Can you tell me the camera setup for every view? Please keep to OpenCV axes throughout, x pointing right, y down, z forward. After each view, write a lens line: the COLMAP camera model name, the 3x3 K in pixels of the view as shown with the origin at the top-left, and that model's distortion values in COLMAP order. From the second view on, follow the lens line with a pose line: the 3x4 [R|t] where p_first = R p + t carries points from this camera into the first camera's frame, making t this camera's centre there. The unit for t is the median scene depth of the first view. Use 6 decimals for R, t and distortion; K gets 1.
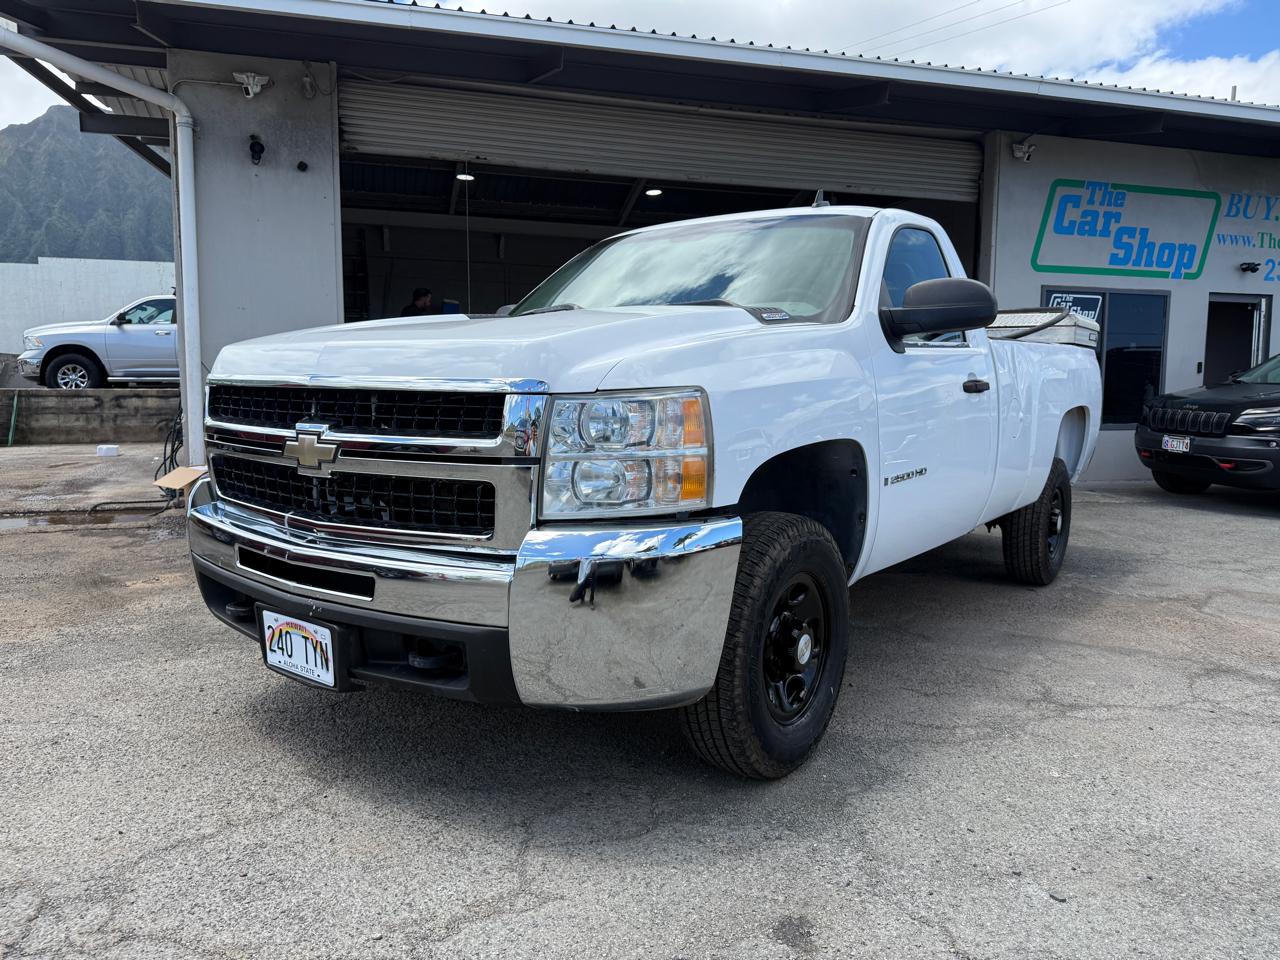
lens RADIAL K [[912.7, 0, 648.5], [0, 912.7, 482.1], [0, 0, 1]] dist [0.029371, -0.035283]
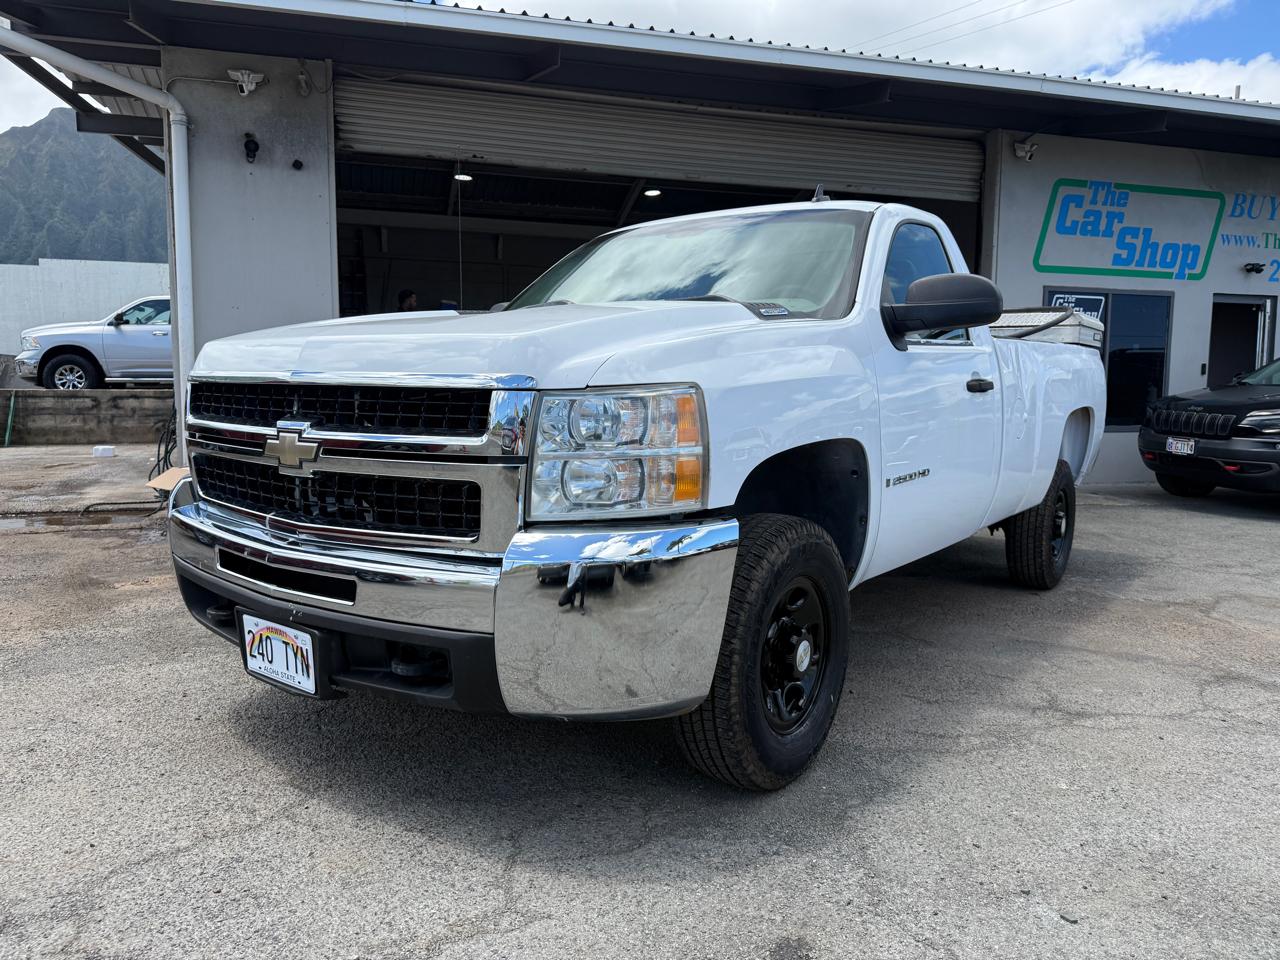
lens RADIAL K [[912.7, 0, 644.0], [0, 912.7, 481.8], [0, 0, 1]] dist [0.029371, -0.035283]
pose [[0.999990, 0.001872, -0.004085, 0.004720], [-0.001883, 0.999995, -0.002718, 0.001451], [0.004080, 0.002725, 0.999988, 0.027206]]
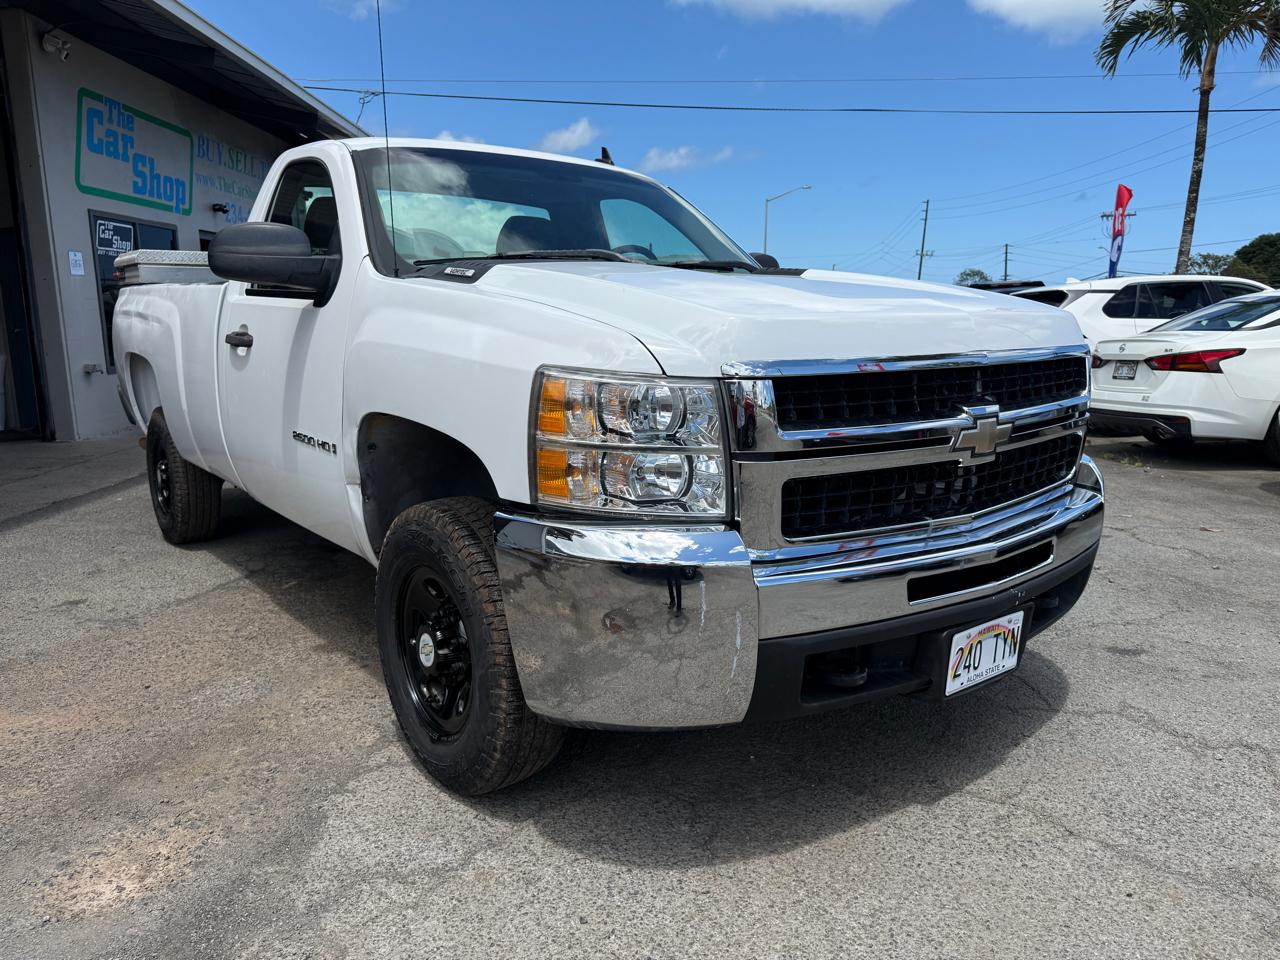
lens RADIAL K [[912.7, 0, 643.9], [0, 912.7, 483.4], [0, 0, 1]] dist [0.029371, -0.035283]
pose [[0.255039, -0.190357, 0.948008, -0.997464], [0.112678, 0.979601, 0.166387, -0.133222], [-0.960343, 0.064384, 0.271285, 0.819671]]
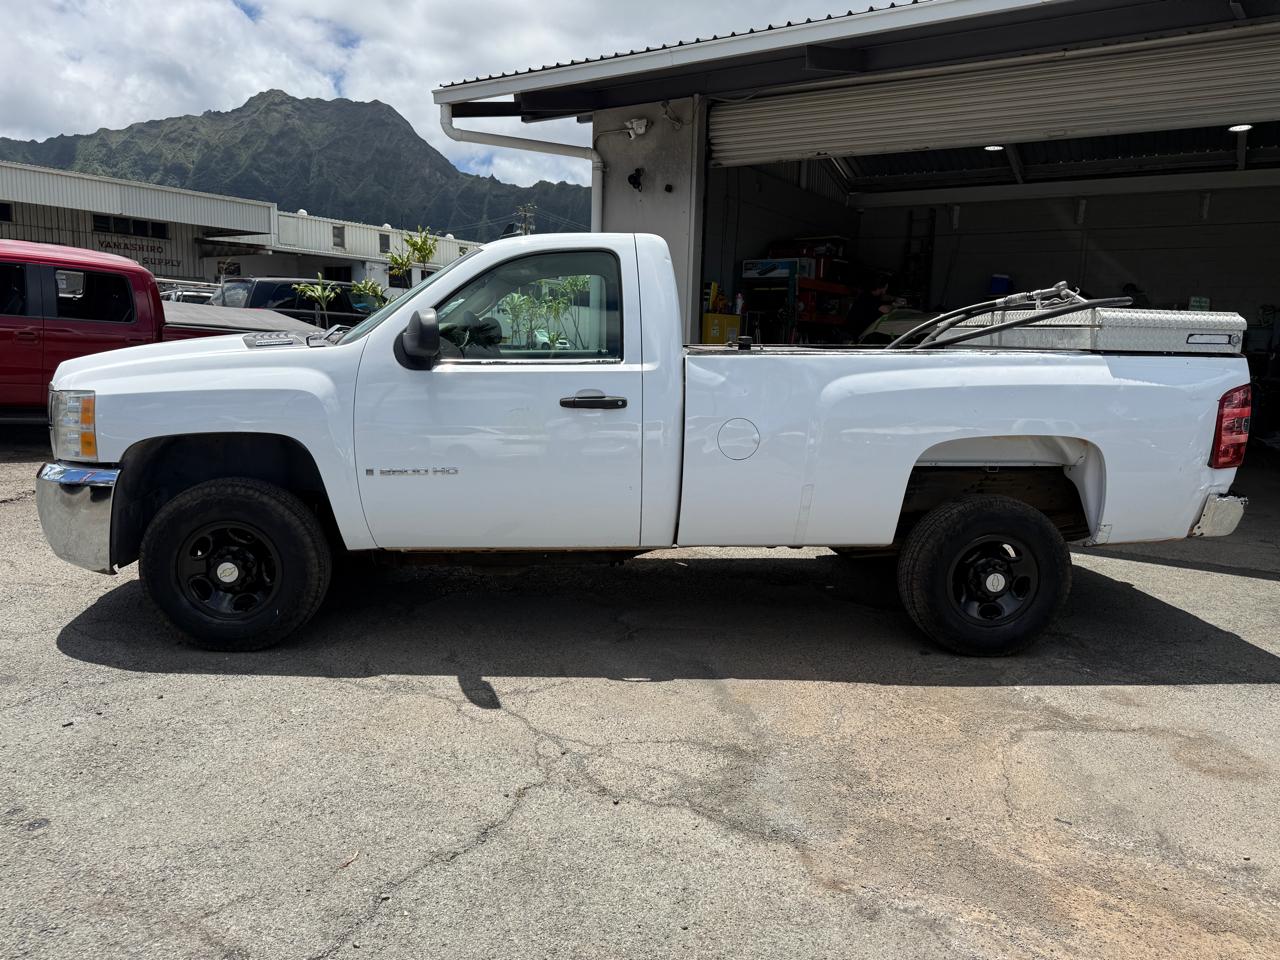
lens RADIAL K [[912.7, 0, 641.9], [0, 912.7, 485.9], [0, 0, 1]] dist [0.029371, -0.035283]
pose [[0.650949, 0.129902, -0.747924, 1.414558], [-0.099826, 0.991342, 0.085298, -0.123773], [0.752529, 0.019138, 0.658281, 0.438272]]
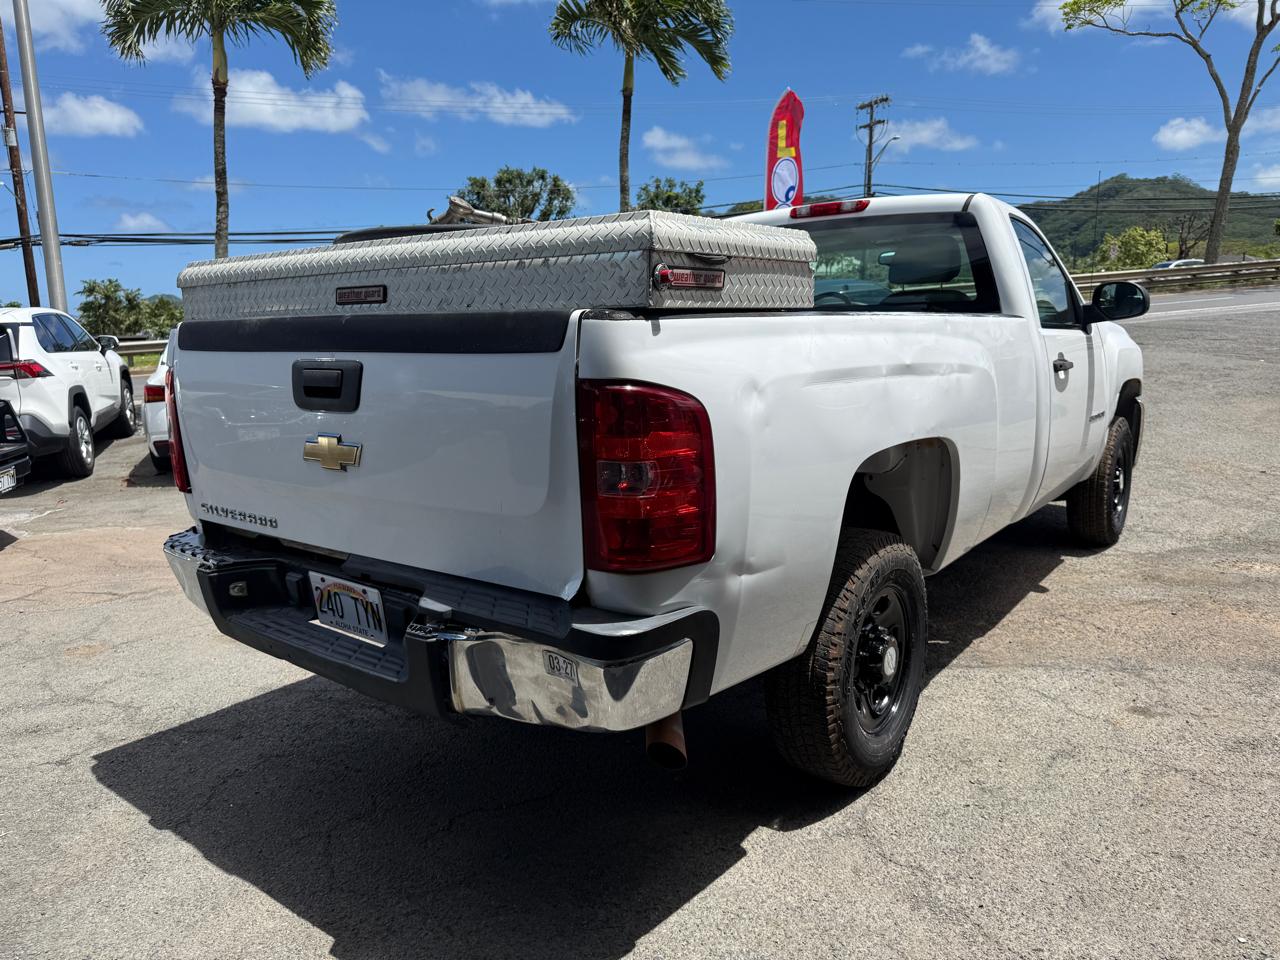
lens RADIAL K [[912.7, 0, 644.7], [0, 912.7, 478.1], [0, 0, 1]] dist [0.029371, -0.035283]
pose [[-0.999976, 0.006850, -0.000514, 0.531944], [0.006429, 0.959622, 0.281219, -0.386294], [0.002419, 0.281209, -0.959643, 2.842353]]
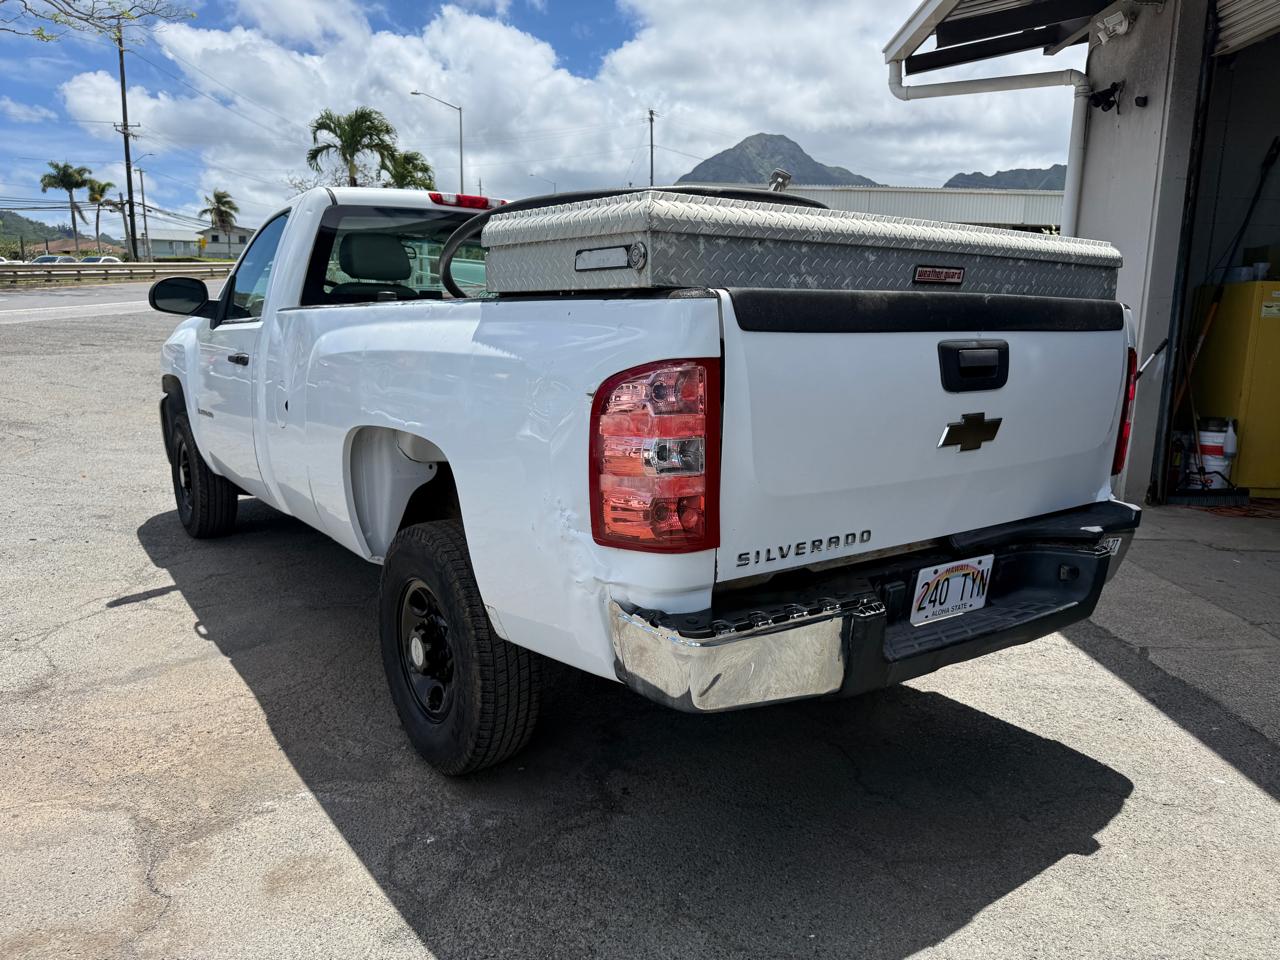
lens RADIAL K [[912.7, 0, 632.9], [0, 912.7, 481.8], [0, 0, 1]] dist [0.029371, -0.035283]
pose [[-0.297372, 0.150607, -0.942808, 1.511677], [-0.123709, 0.973078, 0.194462, -0.277863], [0.946713, 0.174462, -0.270735, 2.117729]]
